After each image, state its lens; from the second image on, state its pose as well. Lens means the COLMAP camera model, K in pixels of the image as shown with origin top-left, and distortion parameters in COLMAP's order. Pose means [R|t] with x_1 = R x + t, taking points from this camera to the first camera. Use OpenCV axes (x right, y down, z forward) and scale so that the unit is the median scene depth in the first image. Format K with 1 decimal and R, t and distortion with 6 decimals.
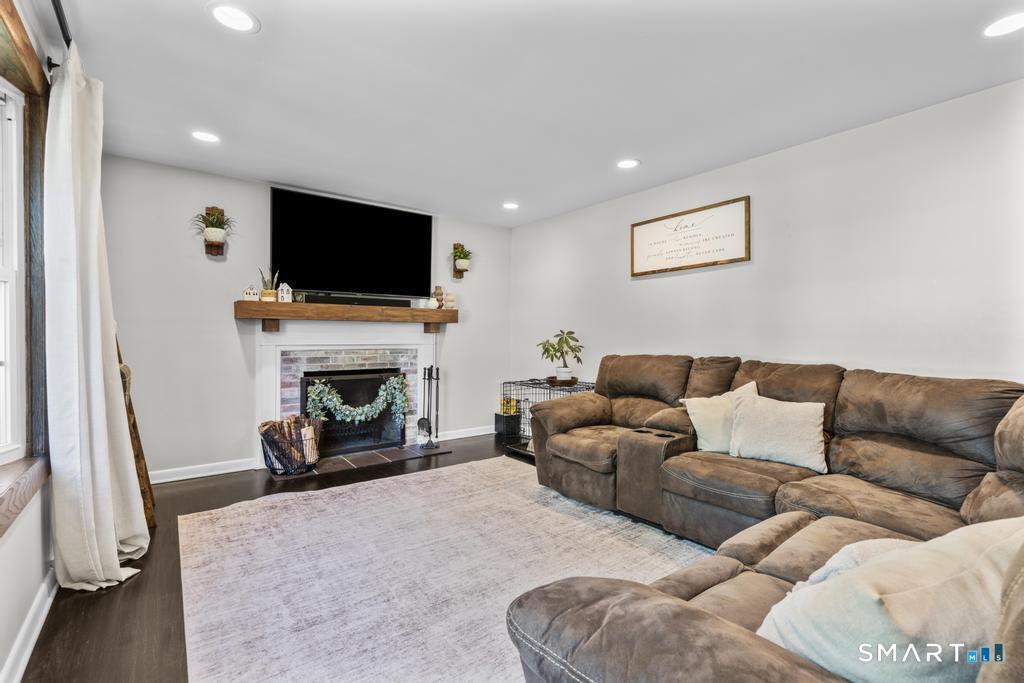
lens RADIAL K [[455.4, 0, 512.0], [0, 455.4, 341.5], [0, 0, 1]] dist [-0.004092, -0.000154]
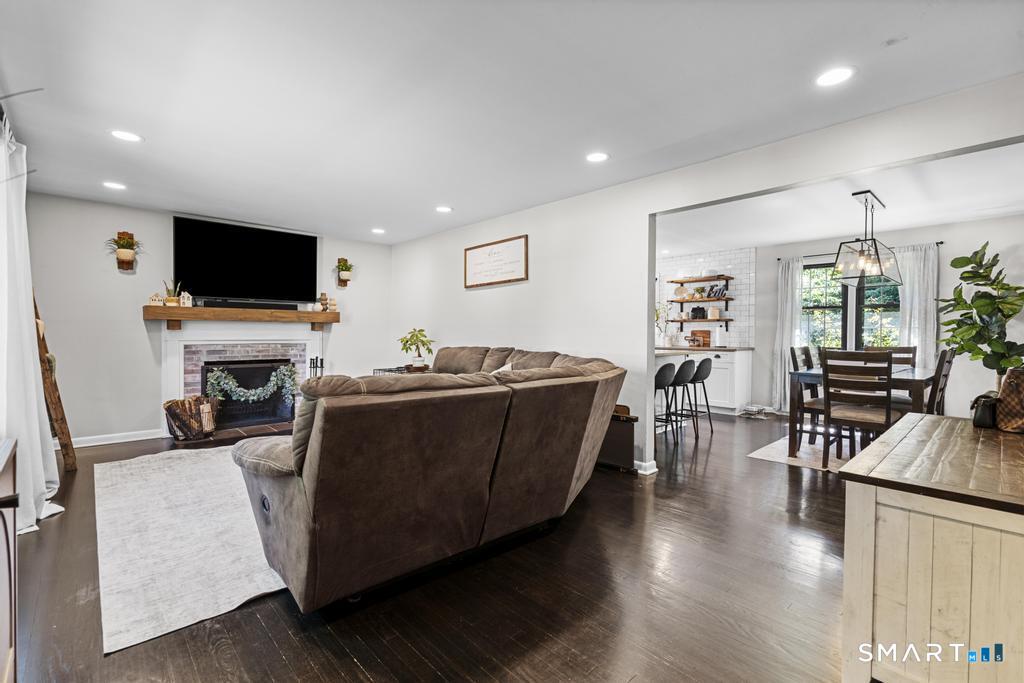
lens RADIAL K [[458.7, 0, 512.0], [0, 458.7, 341.5], [0, 0, 1]] dist [0.002701, 0.000453]
pose [[0.995685, -0.002409, 0.092764, 0.275355], [0.001849, 0.999980, 0.006116, 0.004939], [-0.092776, -0.005918, 0.995669, -0.348706]]
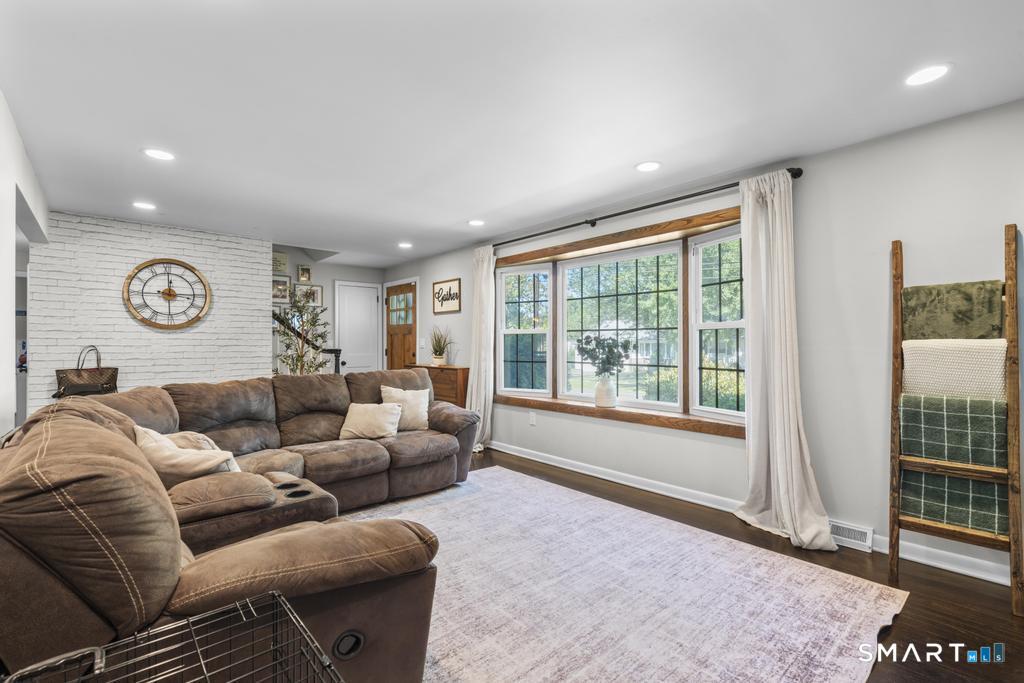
lens RADIAL K [[458.7, 0, 512.0], [0, 458.7, 341.5], [0, 0, 1]] dist [0.002701, 0.000453]
pose [[-0.997589, -0.002533, -0.069349, -0.000040], [-0.002892, 0.999983, 0.005086, -0.033618], [0.069335, 0.005274, -0.997579, 1.217062]]
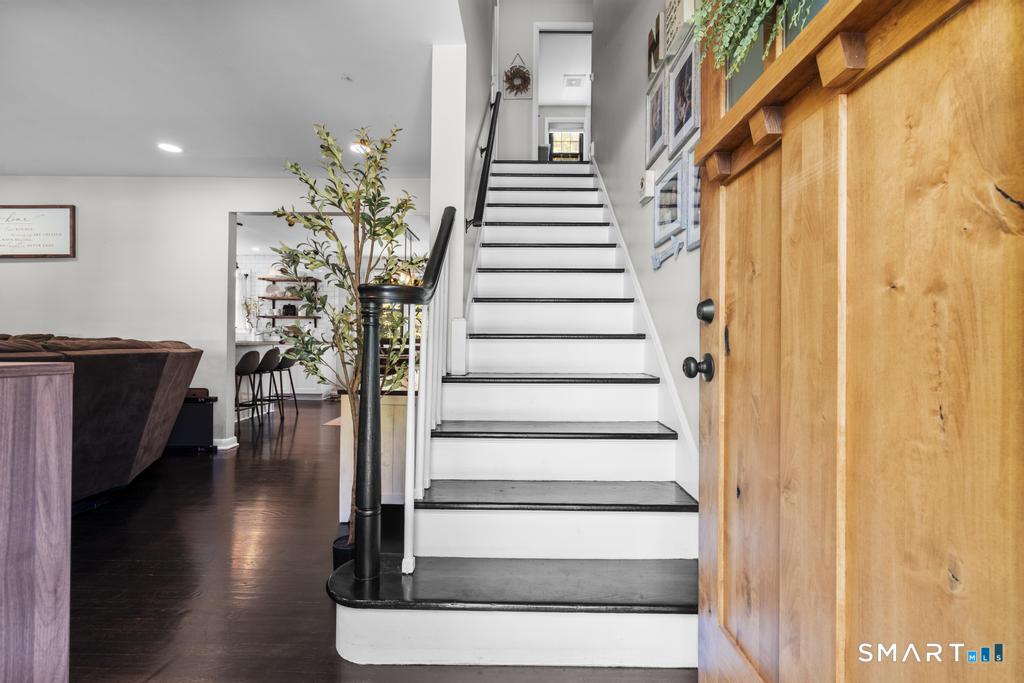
lens RADIAL K [[458.7, 0, 512.0], [0, 458.7, 341.5], [0, 0, 1]] dist [0.002701, 0.000453]
pose [[0.620585, 0.000572, 0.784139, 0.224588], [0.001786, 0.999996, -0.002143, 0.046826], [-0.784137, 0.002730, 0.620582, -0.588552]]
